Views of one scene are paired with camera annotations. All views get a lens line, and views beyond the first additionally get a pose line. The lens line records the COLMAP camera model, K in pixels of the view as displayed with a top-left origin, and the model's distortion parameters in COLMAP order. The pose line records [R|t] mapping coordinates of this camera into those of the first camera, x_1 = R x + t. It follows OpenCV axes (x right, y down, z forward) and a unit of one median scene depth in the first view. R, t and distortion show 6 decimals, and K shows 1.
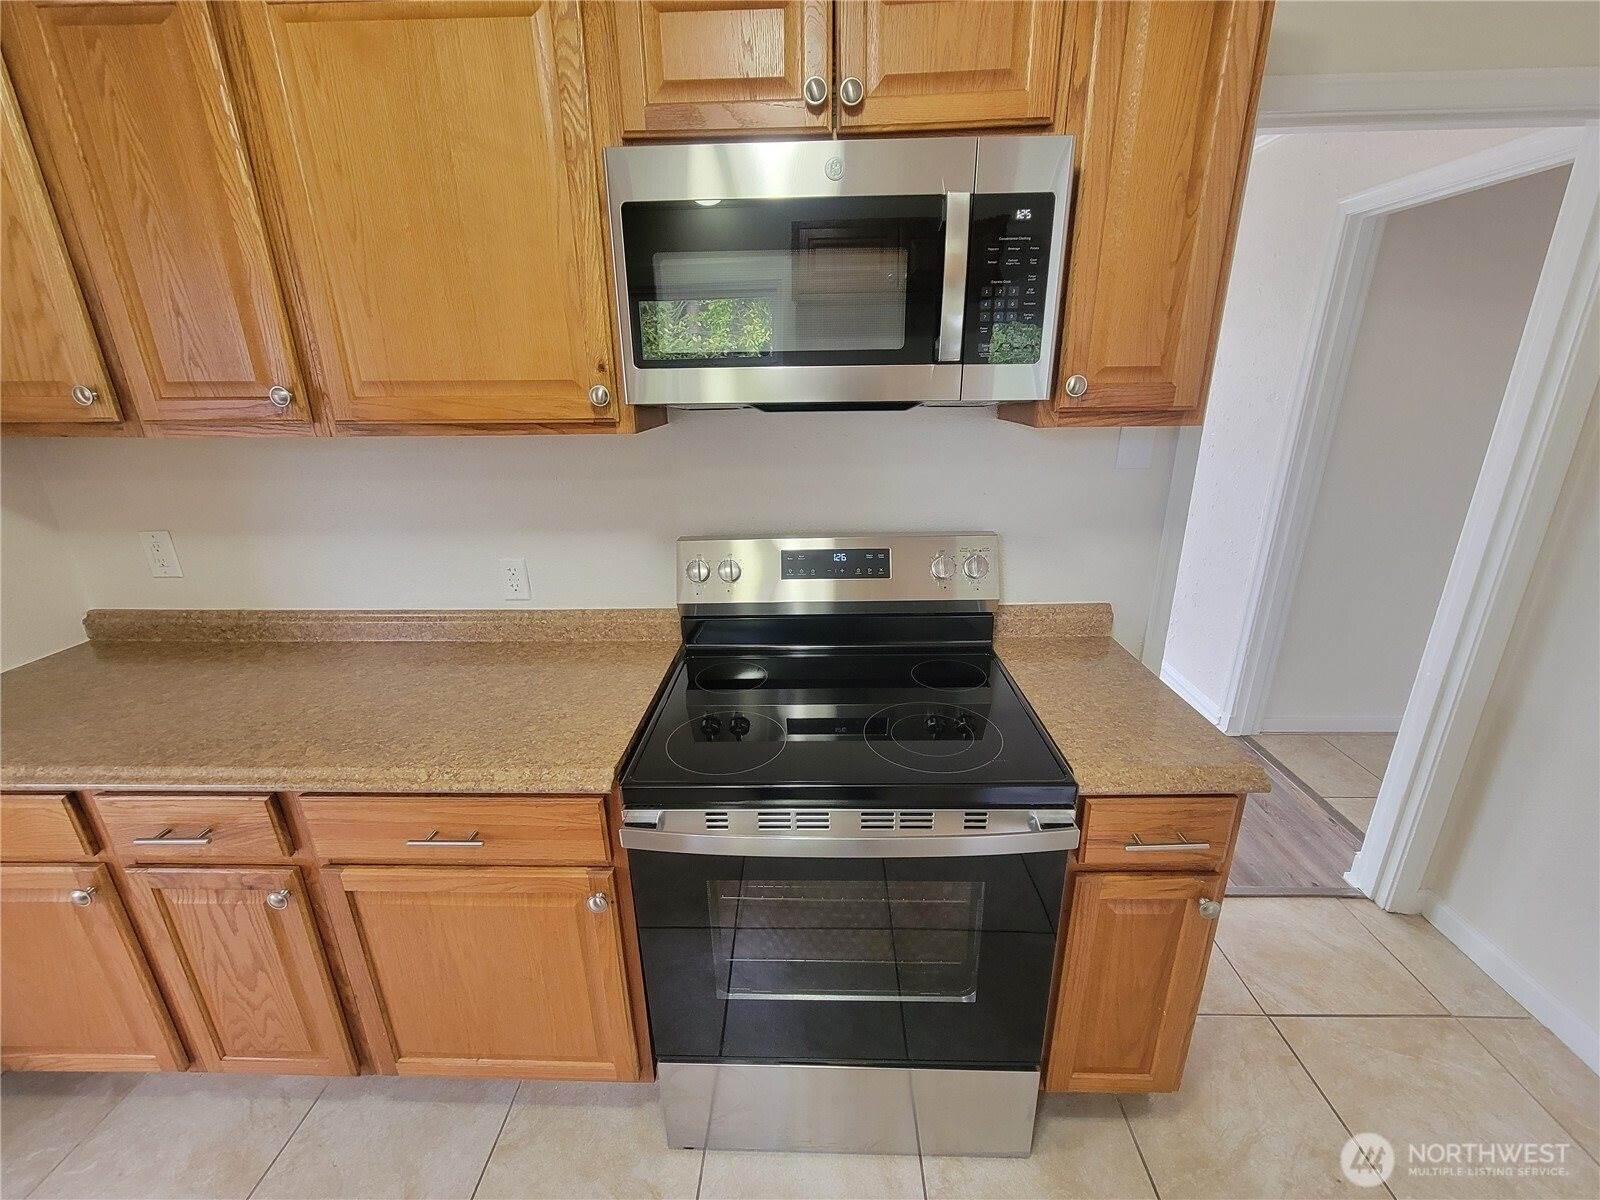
lens RADIAL K [[654.8, 0, 798.8], [0, 654.8, 599.2], [0, 0, 1]] dist [-0.002236, 0.000518]
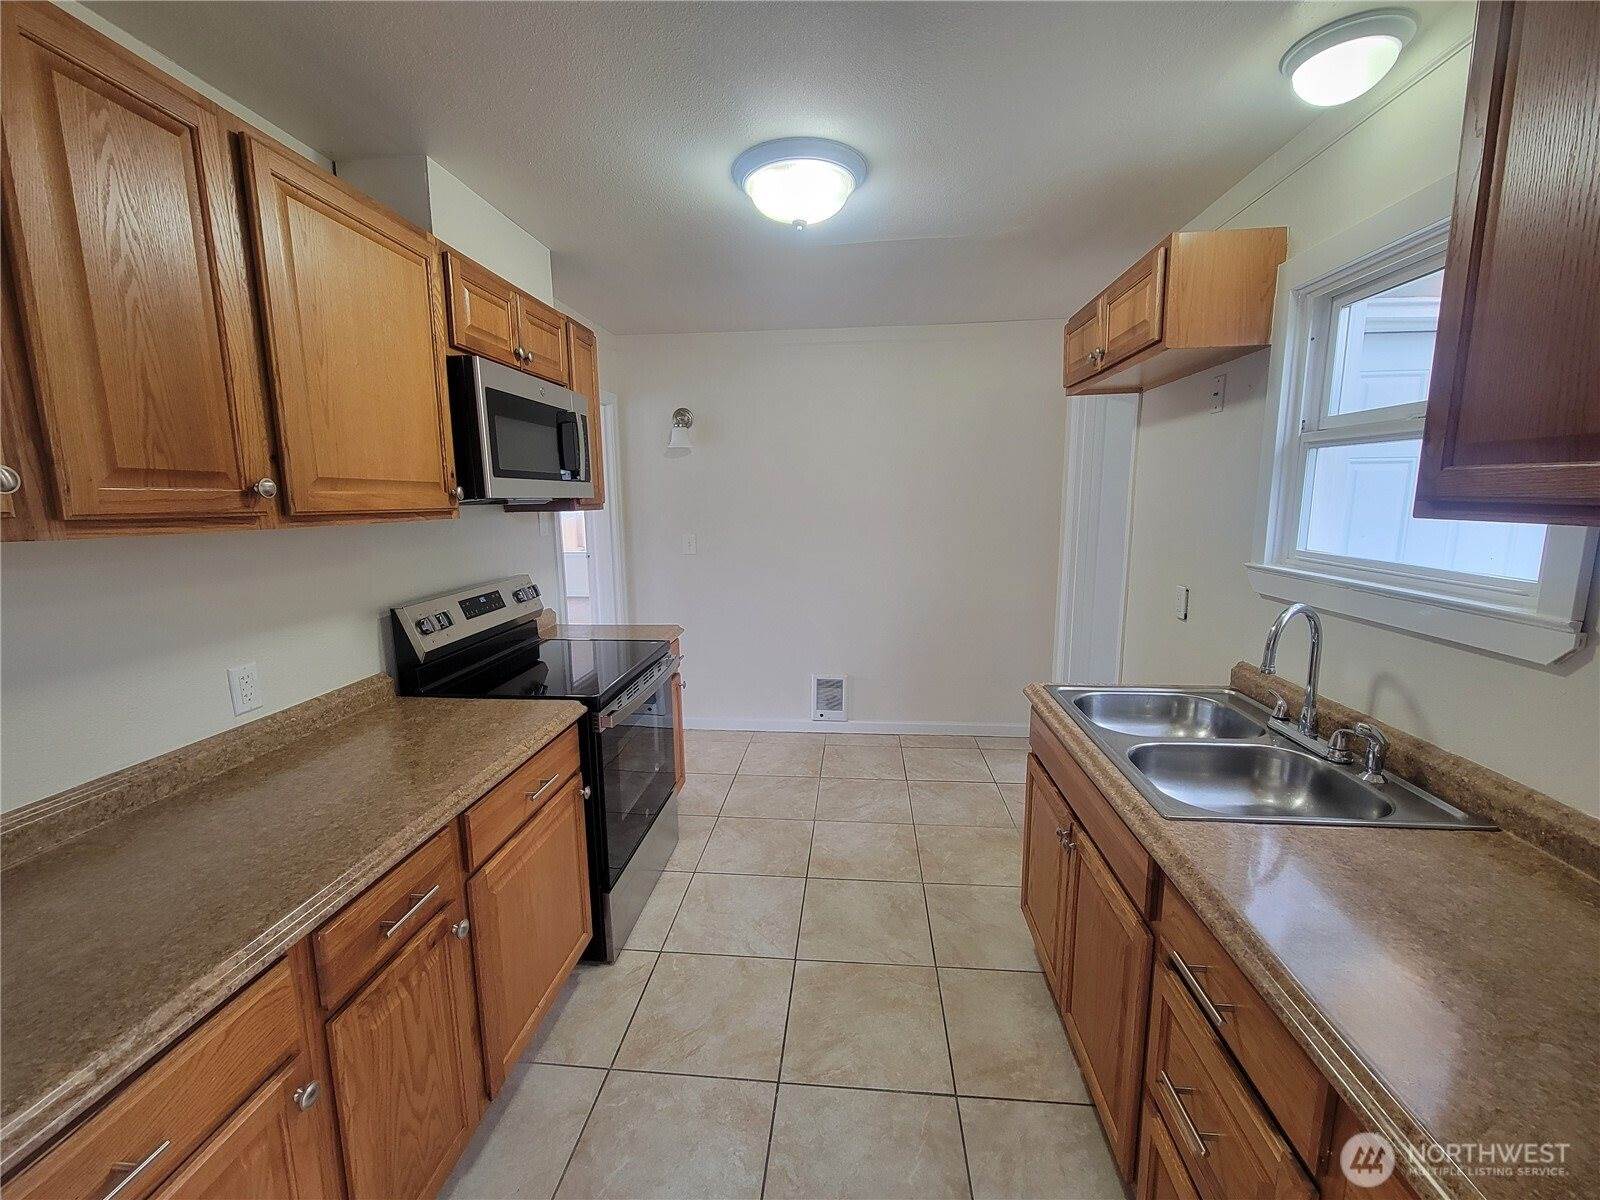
lens RADIAL K [[654.8, 0, 798.2], [0, 654.8, 597.4], [0, 0, 1]] dist [-0.002236, 0.000518]
pose [[0.062255, -0.139241, 0.988300, -1.751154], [0.328955, 0.937752, 0.111398, 0.003711], [-0.942291, 0.318171, 0.104184, 0.179385]]
